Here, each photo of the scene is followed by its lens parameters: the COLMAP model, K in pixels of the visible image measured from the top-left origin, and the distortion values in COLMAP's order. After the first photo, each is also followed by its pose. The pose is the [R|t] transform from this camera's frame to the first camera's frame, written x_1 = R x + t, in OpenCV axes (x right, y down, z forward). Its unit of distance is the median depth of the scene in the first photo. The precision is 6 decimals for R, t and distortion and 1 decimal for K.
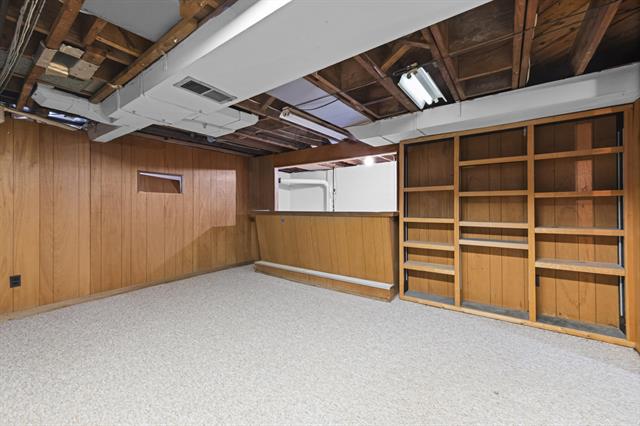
lens RADIAL K [[258.2, 0, 316.0], [0, 258.2, 206.8], [0, 0, 1]] dist [0.002305, -0.000208]
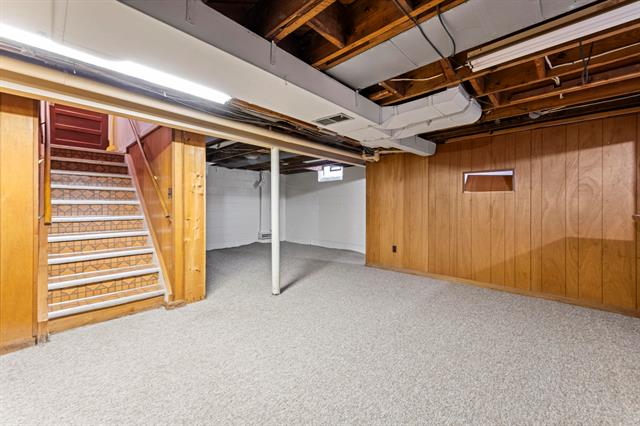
lens RADIAL K [[258.2, 0, 317.5], [0, 258.2, 206.6], [0, 0, 1]] dist [0.002305, -0.000208]
pose [[-0.128222, 0.010671, -0.991688, 0.472791], [-0.007349, 0.999904, 0.011710, -0.006247], [0.991718, 0.008789, -0.128131, 0.573457]]
